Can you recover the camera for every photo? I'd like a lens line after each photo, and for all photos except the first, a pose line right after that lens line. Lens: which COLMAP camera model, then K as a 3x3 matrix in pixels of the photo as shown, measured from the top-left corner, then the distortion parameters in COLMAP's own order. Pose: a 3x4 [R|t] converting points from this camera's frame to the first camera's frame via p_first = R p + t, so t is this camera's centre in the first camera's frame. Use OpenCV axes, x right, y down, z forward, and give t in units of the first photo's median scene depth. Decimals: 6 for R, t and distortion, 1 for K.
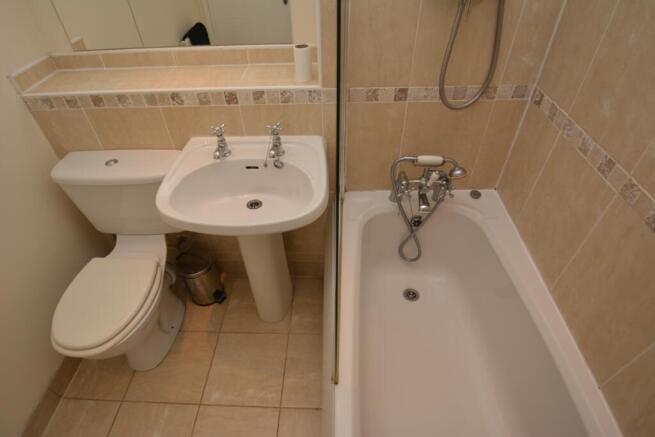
lens RADIAL K [[352.7, 0, 328.1], [0, 352.7, 223.8], [0, 0, 1]] dist [-0.027002, 0.000455]
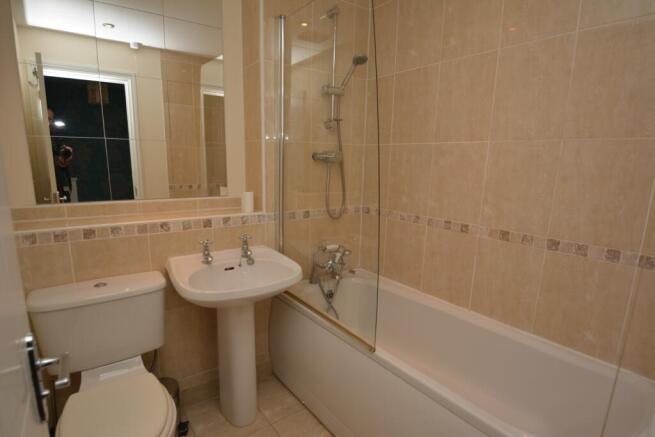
lens RADIAL K [[352.7, 0, 324.0], [0, 352.7, 217.4], [0, 0, 1]] dist [-0.027002, 0.000455]
pose [[0.781289, -0.052506, 0.621957, -0.776685], [0.389407, 0.819753, -0.419961, 0.391308], [-0.487801, 0.570305, 0.660911, -0.172780]]
